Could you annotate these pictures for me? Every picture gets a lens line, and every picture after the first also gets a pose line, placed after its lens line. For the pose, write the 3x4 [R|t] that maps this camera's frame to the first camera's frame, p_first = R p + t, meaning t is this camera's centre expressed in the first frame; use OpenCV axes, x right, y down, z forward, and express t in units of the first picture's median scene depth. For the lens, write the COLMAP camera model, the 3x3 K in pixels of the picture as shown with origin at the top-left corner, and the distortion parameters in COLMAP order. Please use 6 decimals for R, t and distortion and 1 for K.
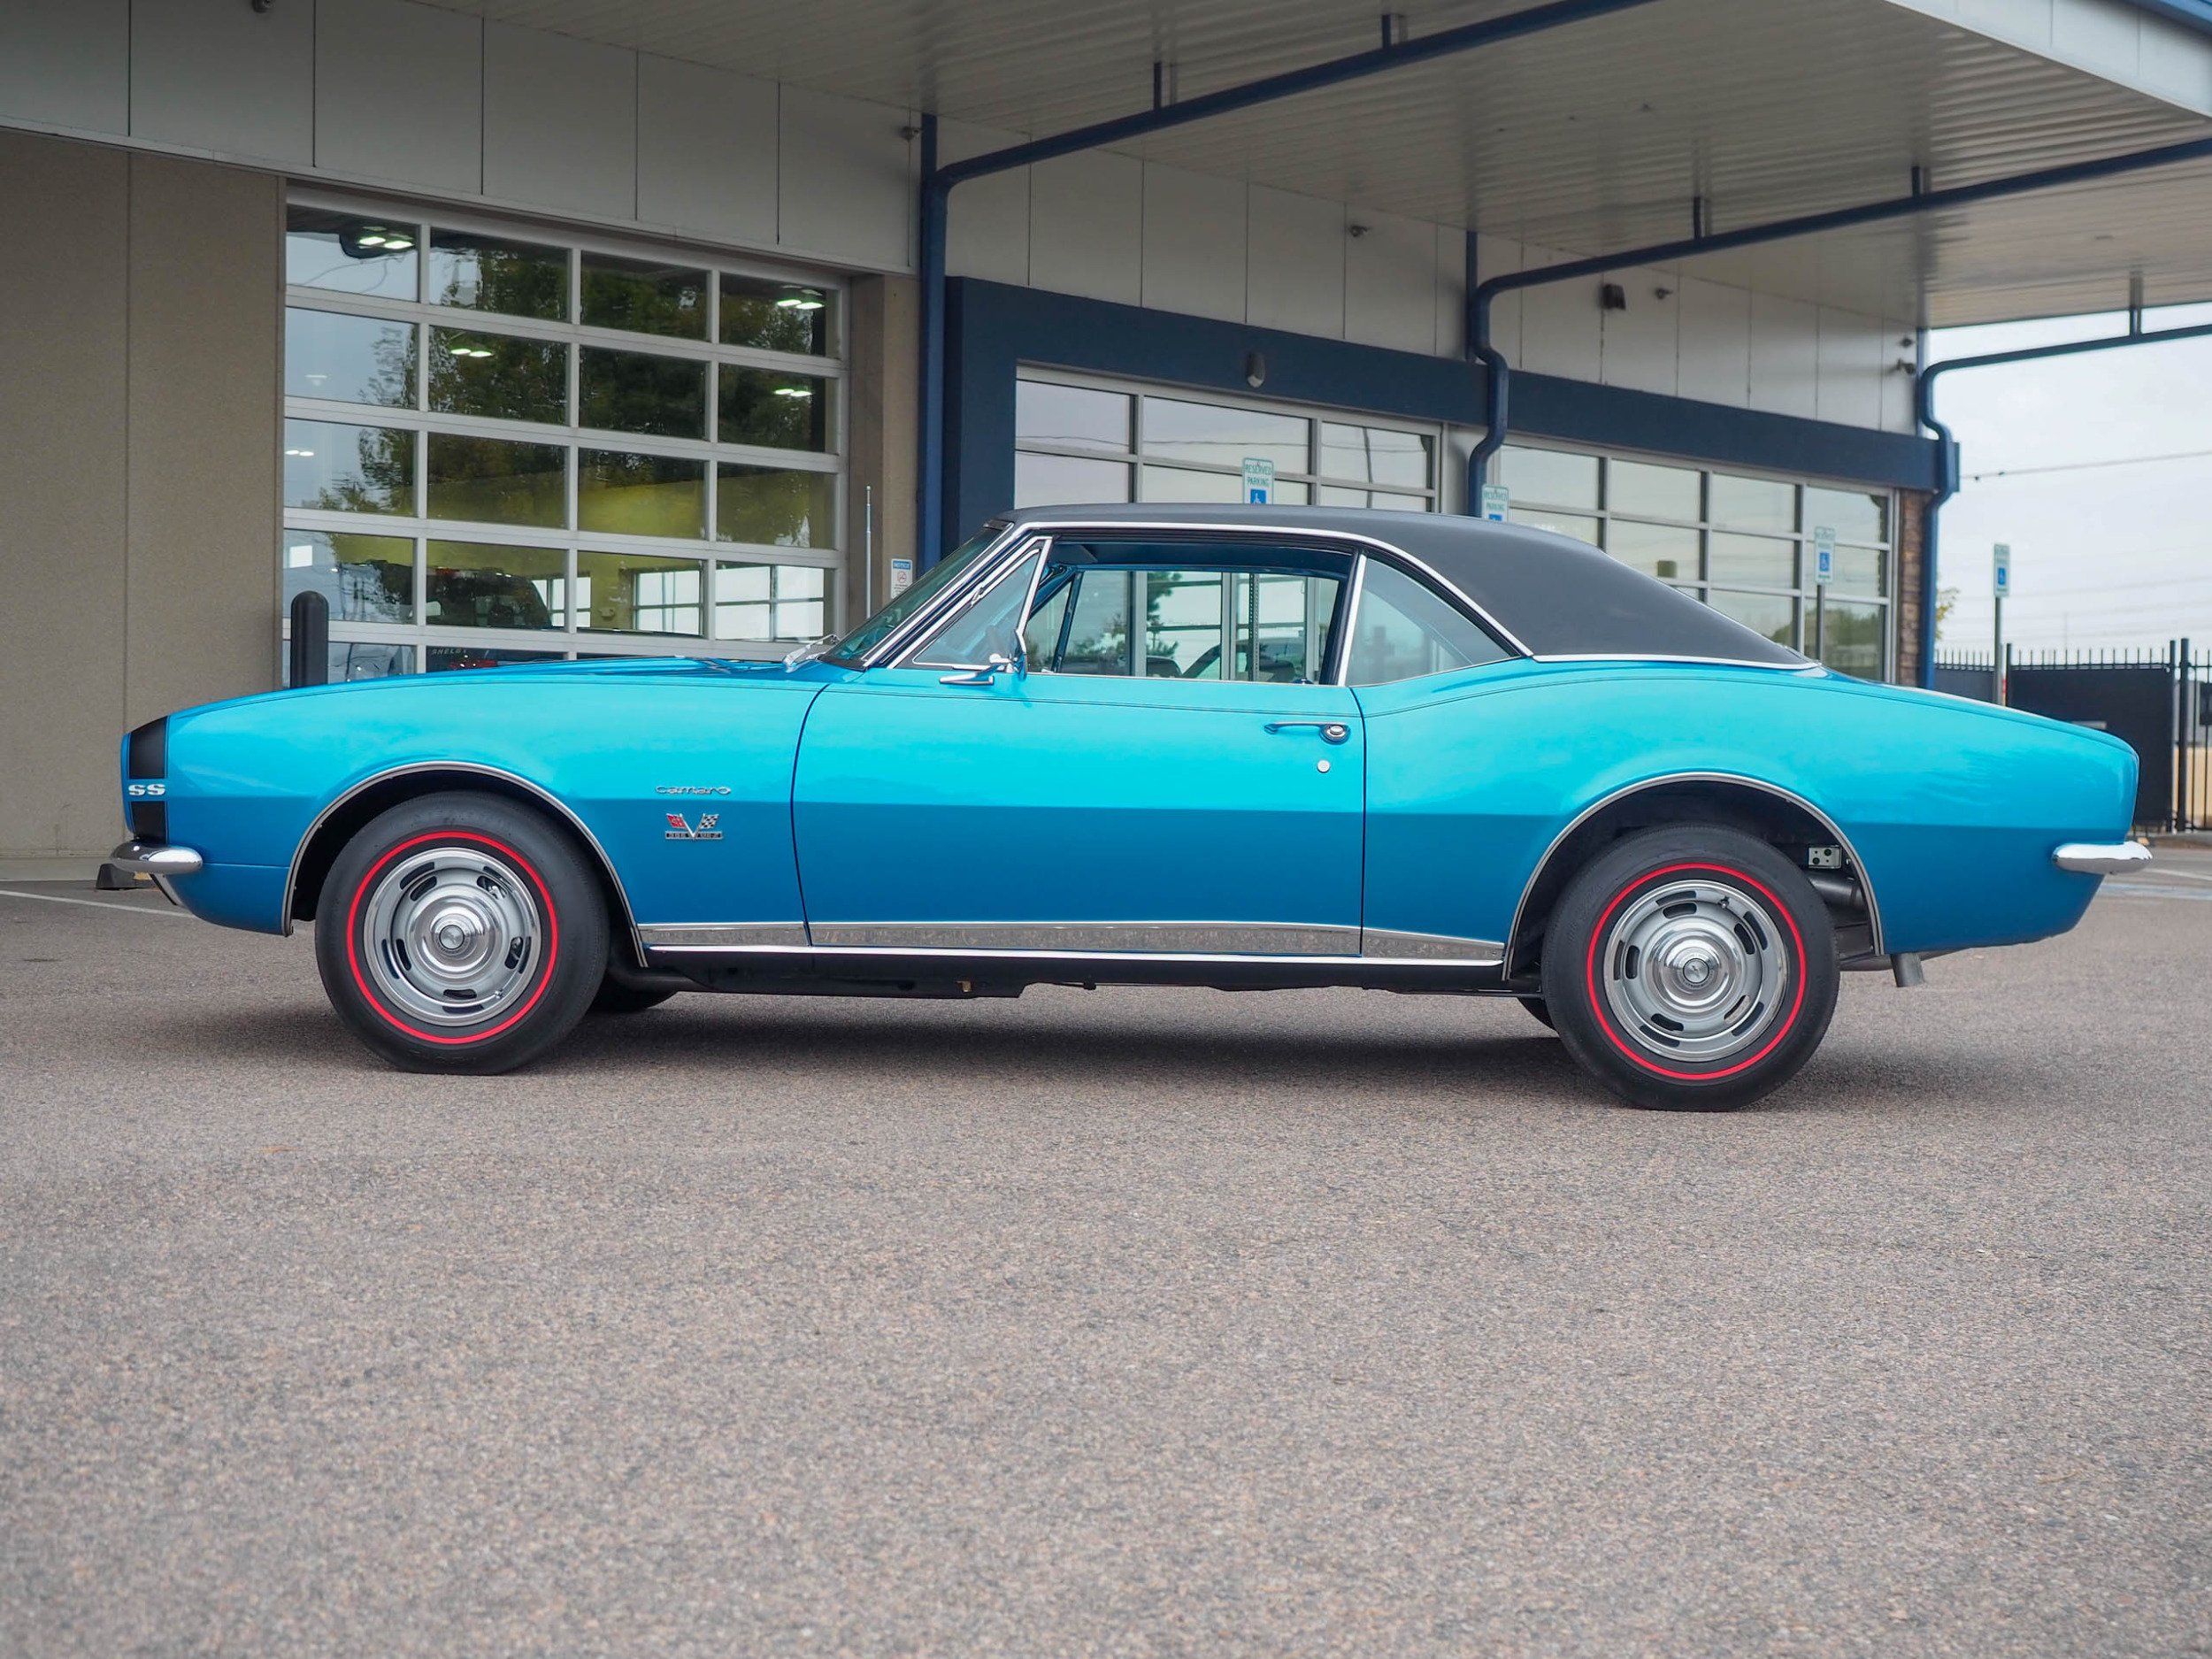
lens RADIAL K [[2996.1, 0, 1104.5], [0, 2996.1, 828.6], [0, 0, 1]] dist [0.011795, -0.011922]
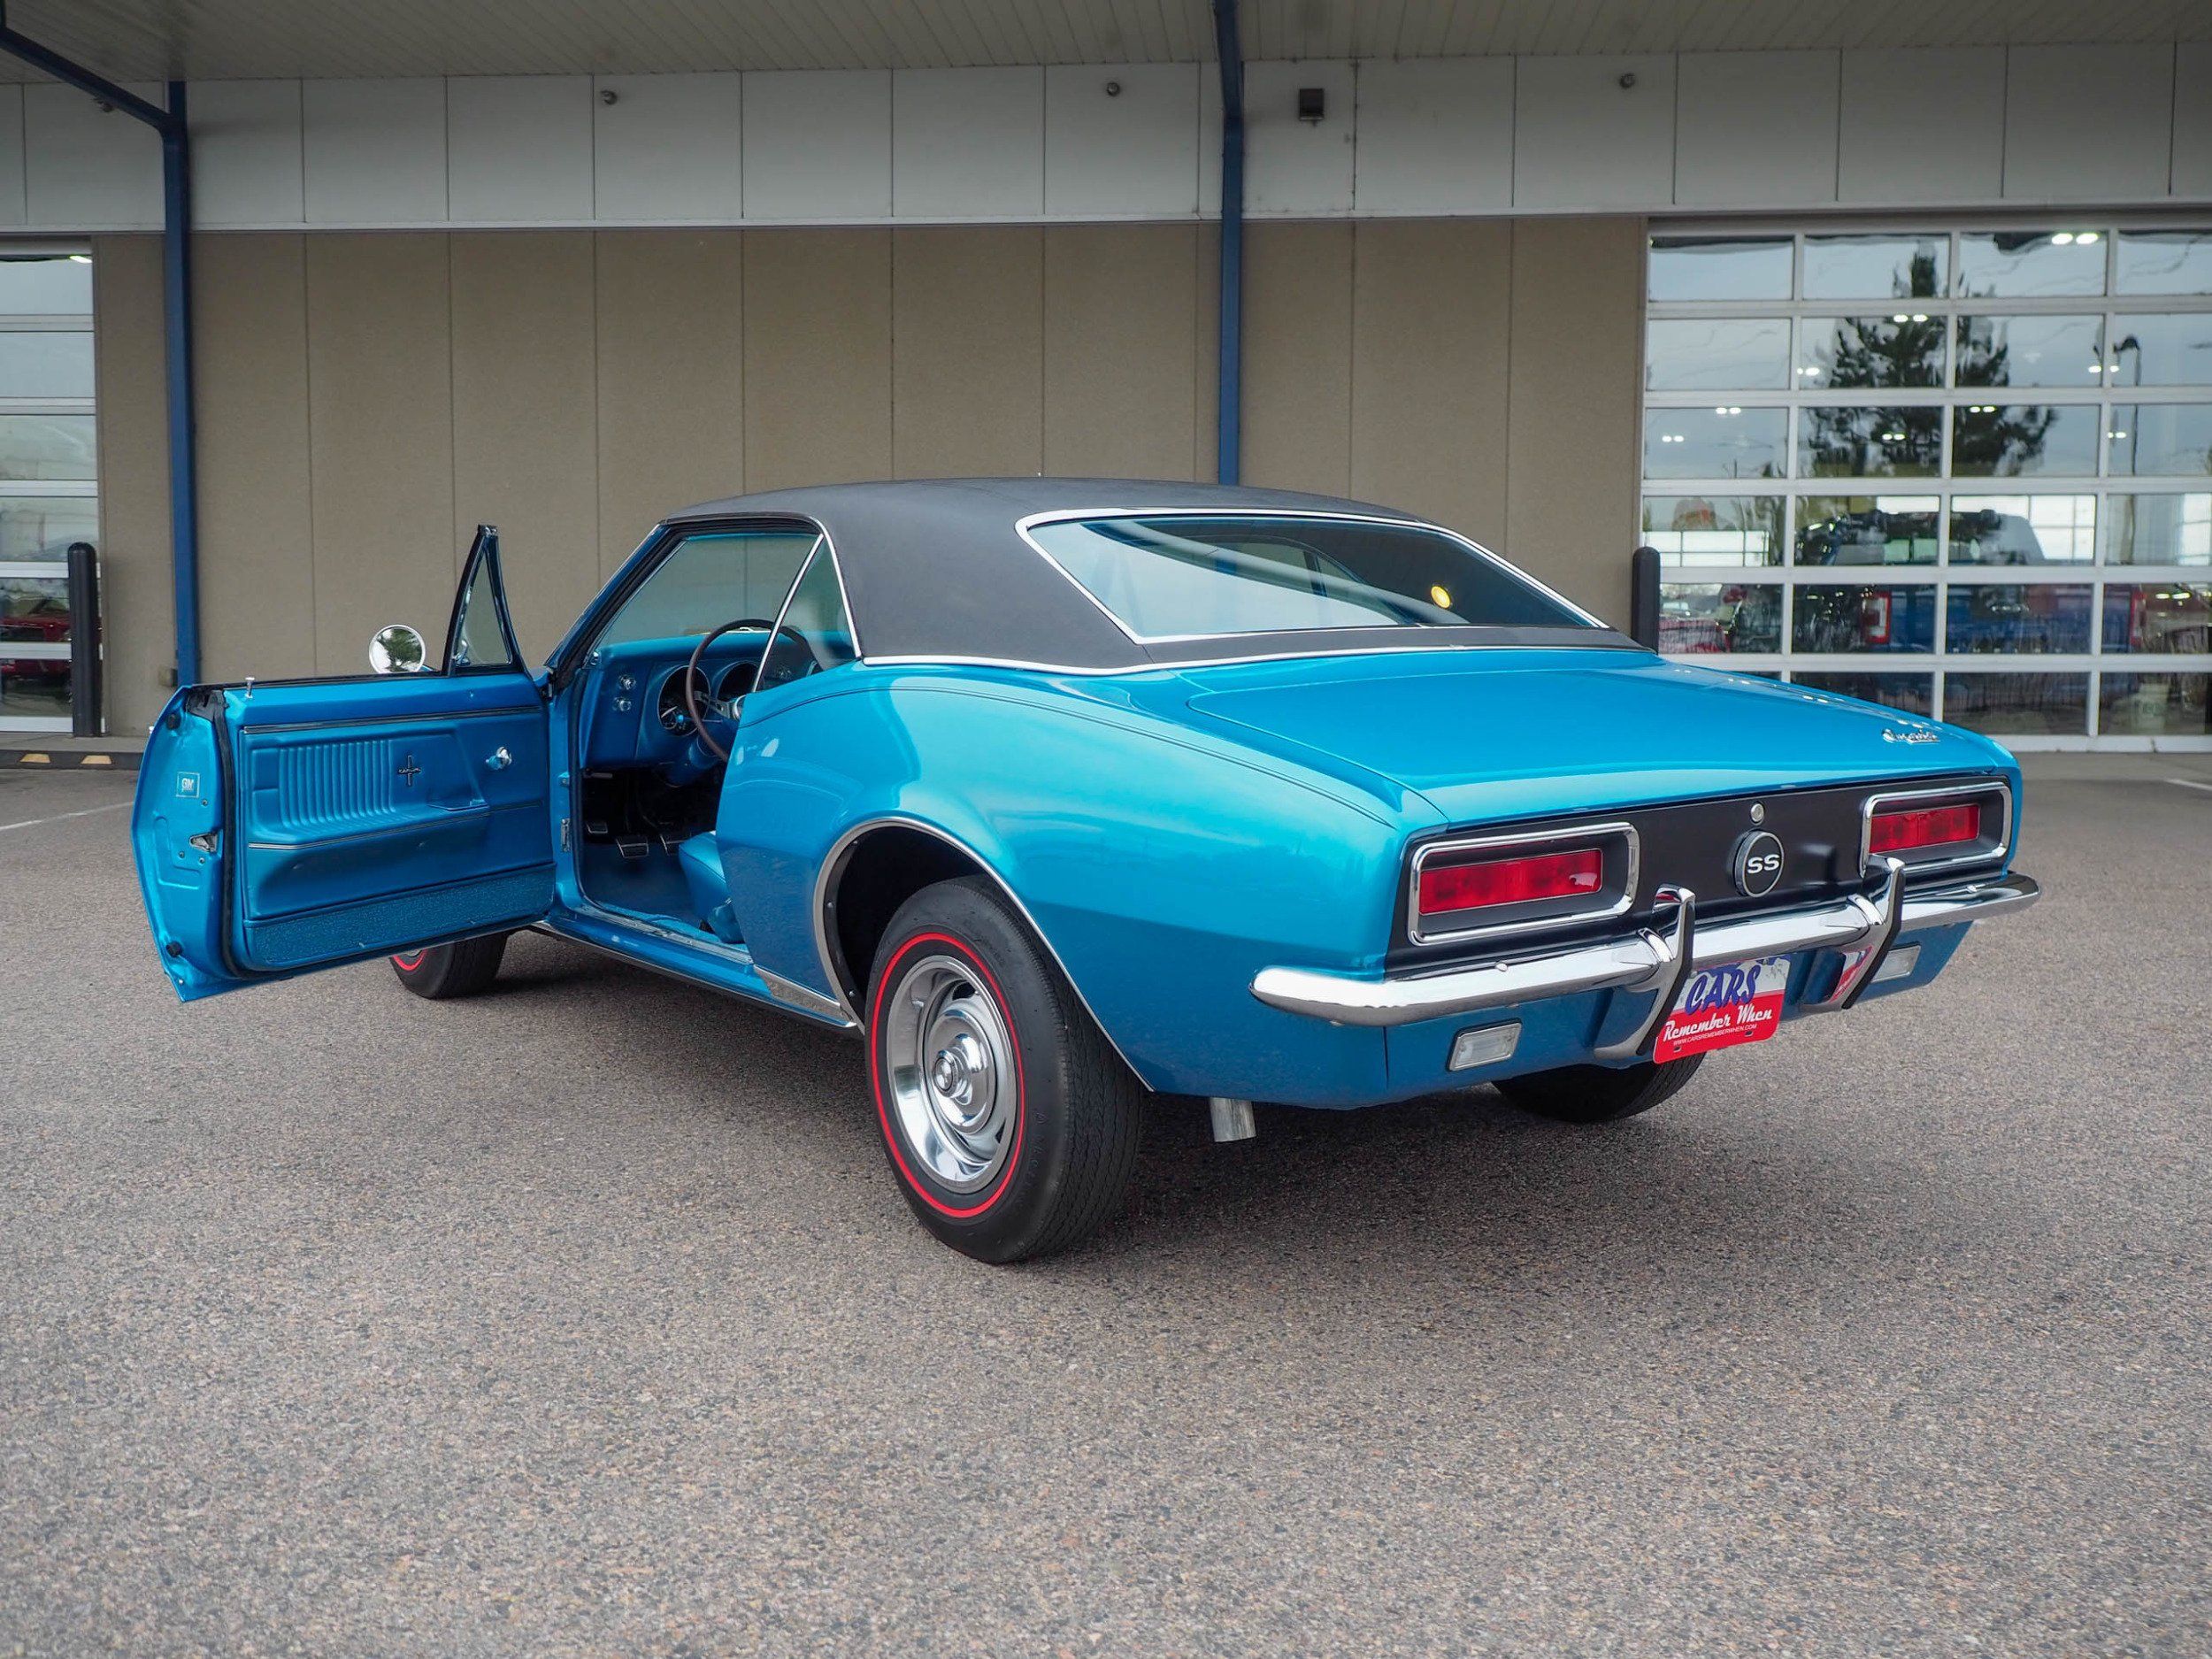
lens RADIAL K [[1998.2, 0, 1104.2], [0, 1998.2, 793.2], [0, 0, 1]] dist [0.002360, 0.004691]
pose [[0.639925, 0.052417, -0.766647, 0.240797], [-0.012362, 0.998244, 0.057933, -0.021080], [0.768338, -0.027595, 0.639450, 0.281583]]
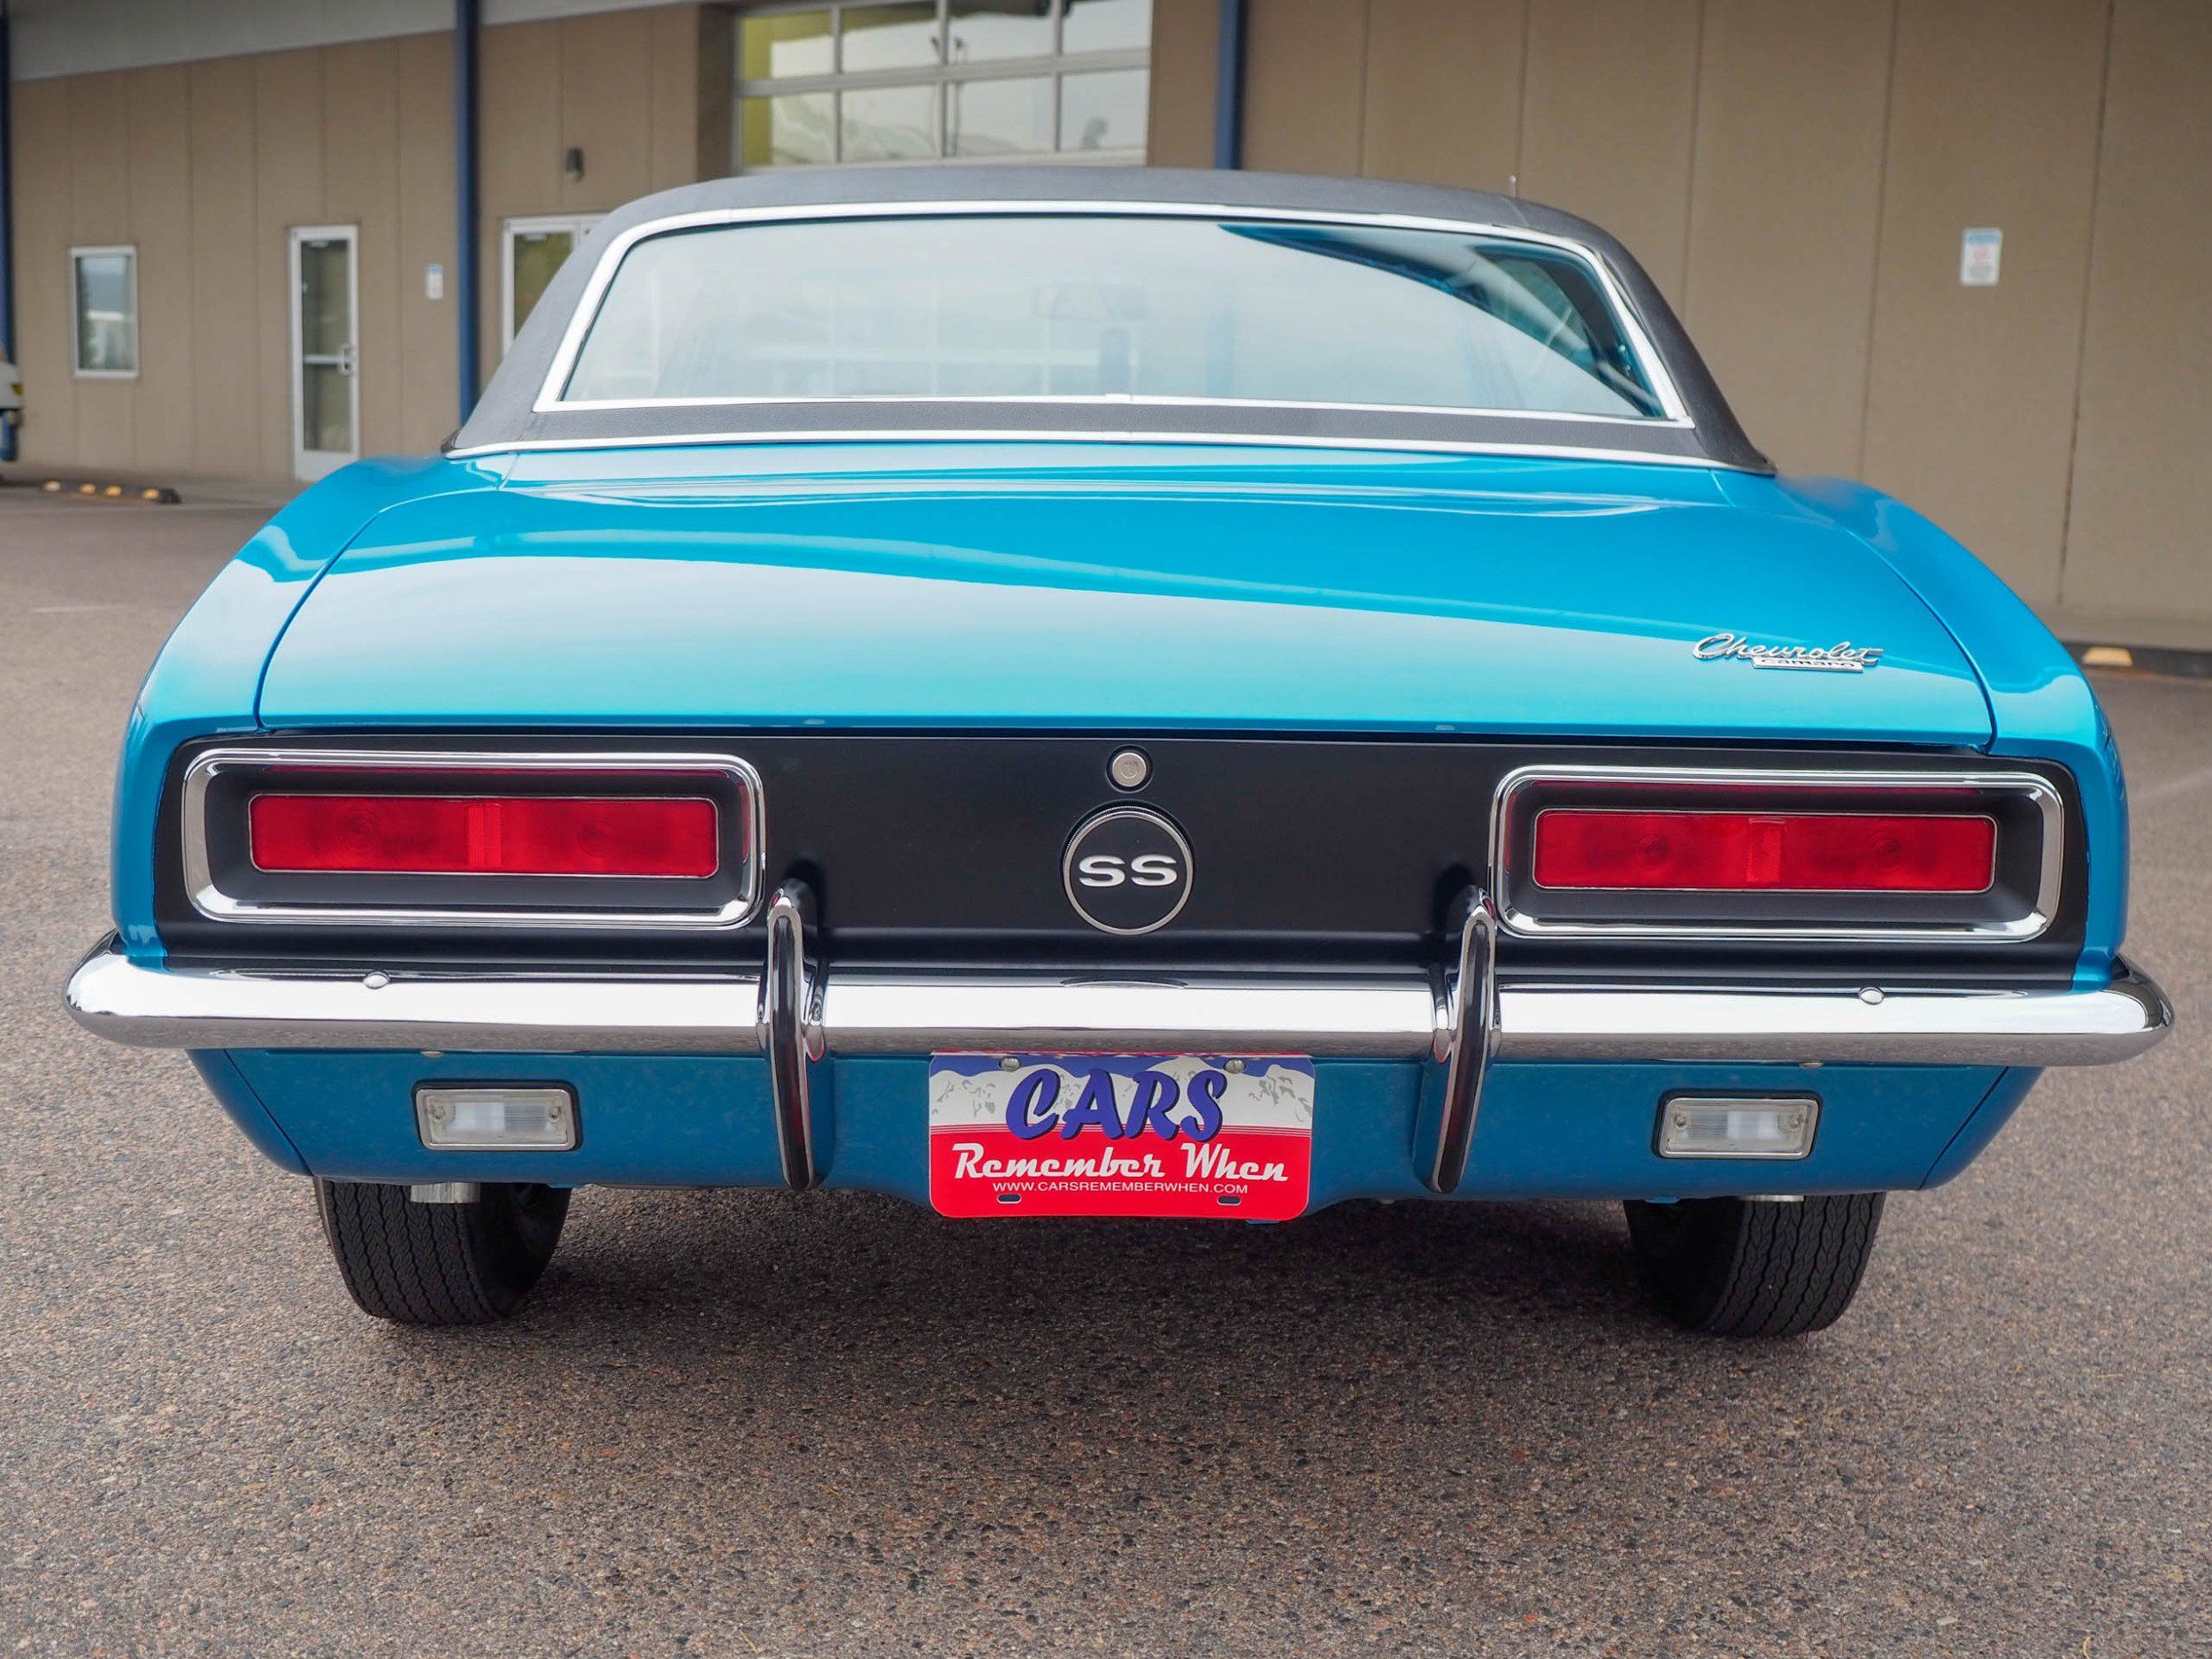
lens RADIAL K [[2563.8, 0, 1111.3], [0, 2563.8, 809.1], [0, 0, 1]] dist [0.013911, -0.012507]
pose [[0.074555, 0.141594, -0.987113, 0.255974], [-0.050035, 0.989153, 0.138108, -0.023895], [0.995961, 0.039094, 0.080831, 0.433429]]
